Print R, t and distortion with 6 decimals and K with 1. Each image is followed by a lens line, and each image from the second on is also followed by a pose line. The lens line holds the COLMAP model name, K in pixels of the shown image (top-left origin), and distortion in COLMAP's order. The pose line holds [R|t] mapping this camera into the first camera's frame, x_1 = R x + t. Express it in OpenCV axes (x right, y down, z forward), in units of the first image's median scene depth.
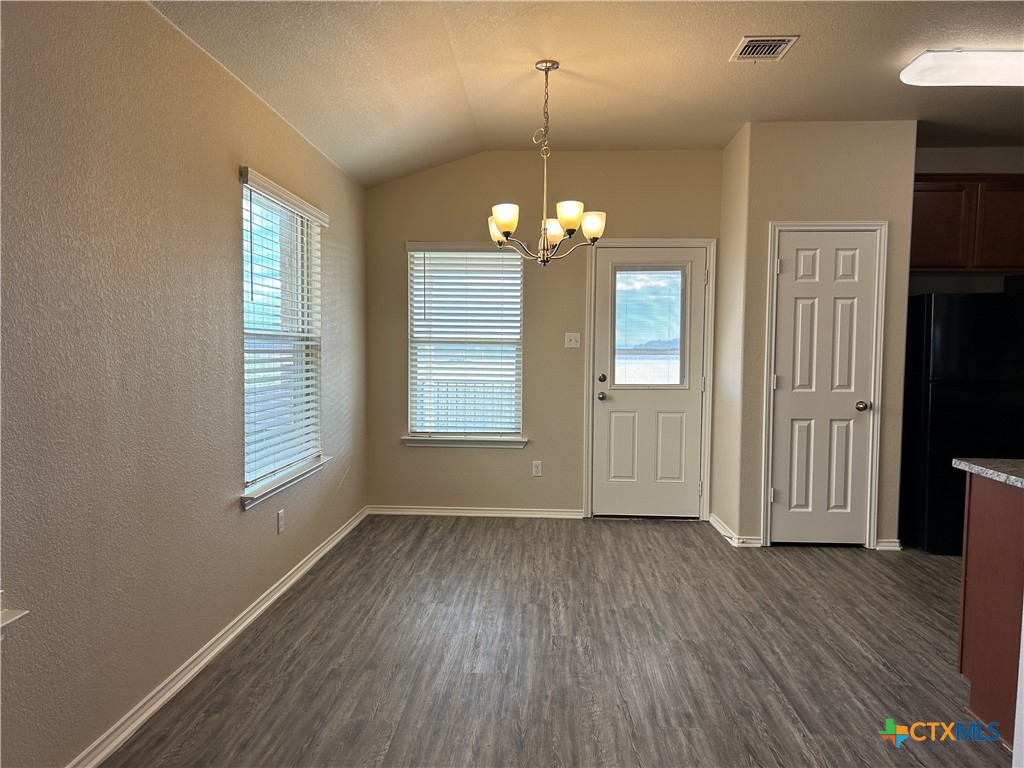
lens RADIAL K [[772.1, 0, 511.1], [0, 772.1, 391.9], [0, 0, 1]] dist [0.059129, -0.066593]
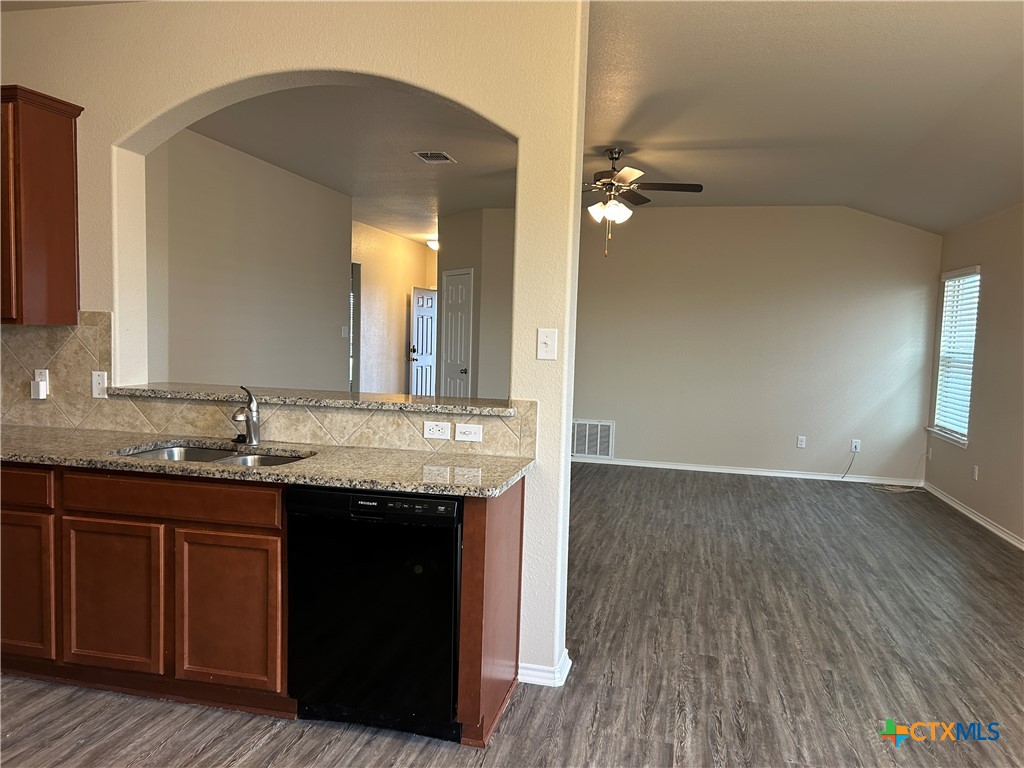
lens RADIAL K [[772.1, 0, 513.3], [0, 772.1, 390.3], [0, 0, 1]] dist [0.059129, -0.066593]
pose [[-0.982738, -0.056043, 0.176310, 0.250679], [-0.031568, 0.989835, 0.138675, -0.089080], [-0.182289, 0.130715, -0.974517, 1.134918]]
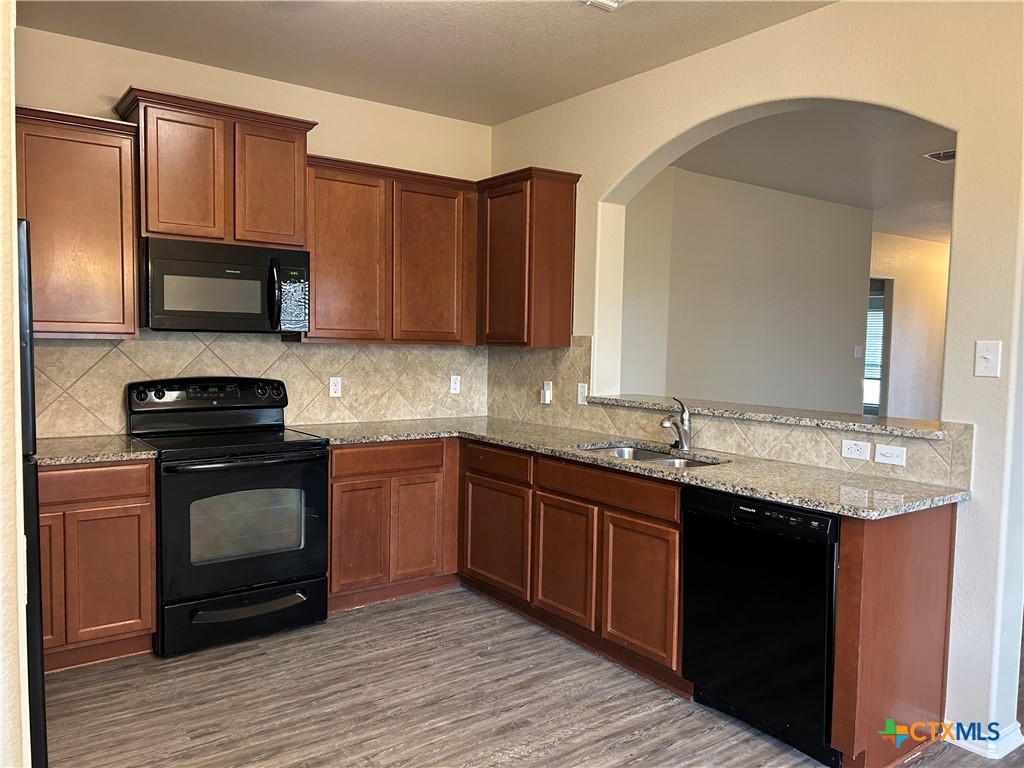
lens RADIAL K [[772.1, 0, 507.1], [0, 772.1, 388.2], [0, 0, 1]] dist [0.059129, -0.066593]
pose [[-0.629052, -0.071596, 0.774059, 0.113220], [0.021659, 0.993749, 0.109517, -0.087691], [-0.777062, 0.085657, -0.623569, 1.122311]]
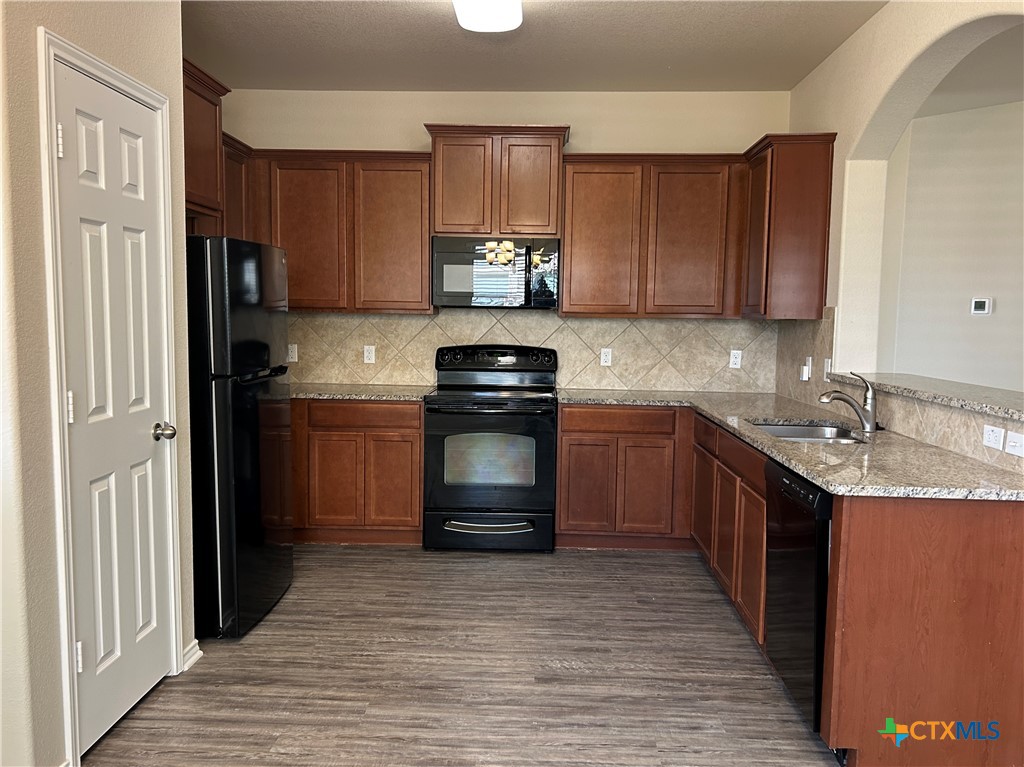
lens RADIAL K [[812.9, 0, 514.9], [0, 812.9, 390.4], [0, 0, 1]] dist [0.044437, -0.052407]
pose [[-0.007110, -0.102983, 0.994658, -0.135235], [0.045508, 0.993619, 0.103200, -0.064570], [-0.998939, 0.045998, -0.002378, 0.819734]]
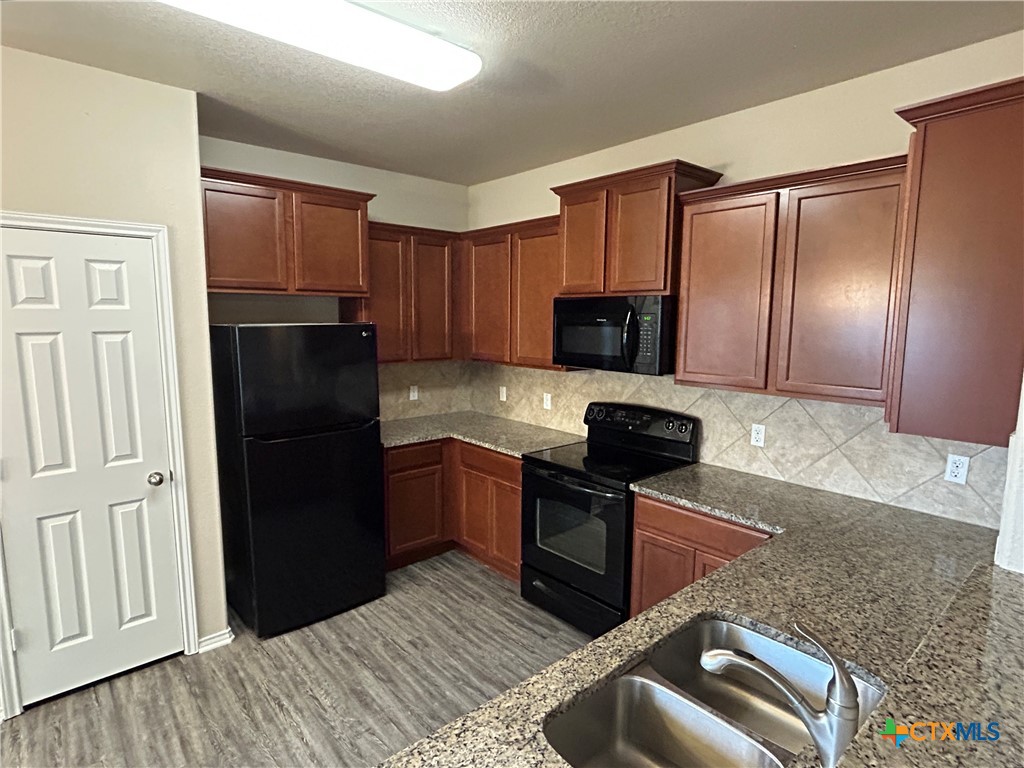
lens RADIAL K [[555.6, 0, 512.6], [0, 555.6, 381.4], [0, 0, 1]] dist [-0.002591, 0.002584]
pose [[0.724693, -0.088746, 0.683333, 0.374427], [0.043116, 0.995569, 0.083570, -0.111853], [-0.687721, -0.031100, 0.725308, 0.428569]]
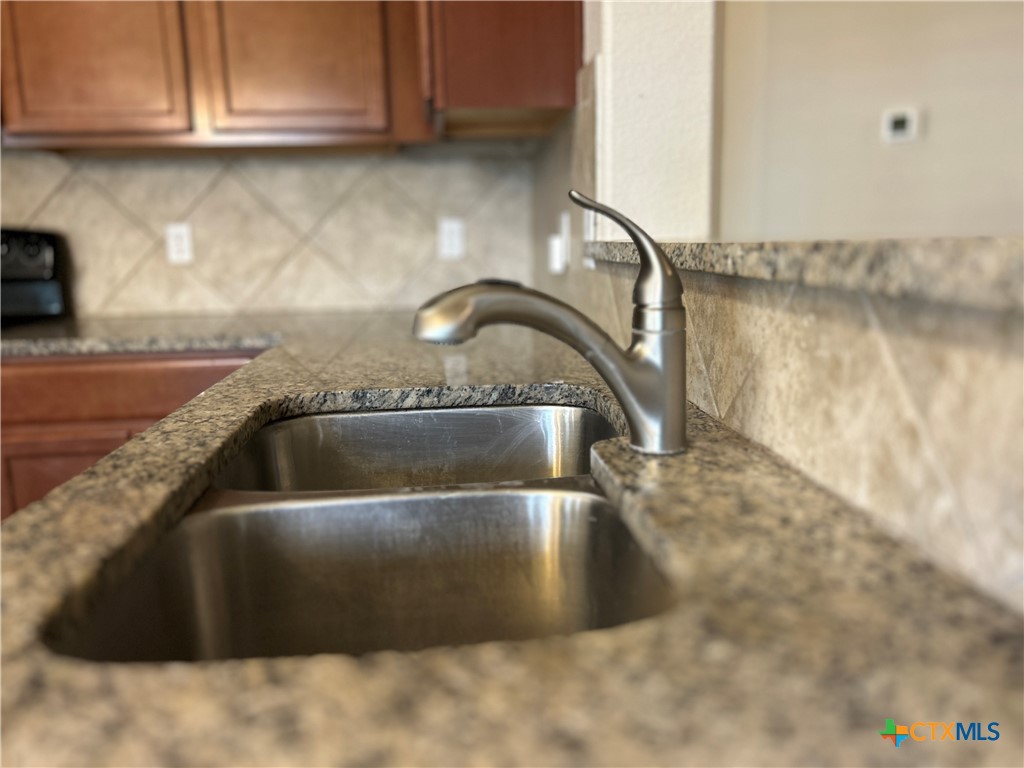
lens RADIAL K [[772.1, 0, 502.1], [0, 772.1, 386.9], [0, 0, 1]] dist [0.059129, -0.066593]
pose [[-0.133613, -0.197417, 0.971172, 0.447546], [0.084840, 0.974082, 0.209681, 0.013755], [-0.987396, 0.110410, -0.113401, 0.547279]]
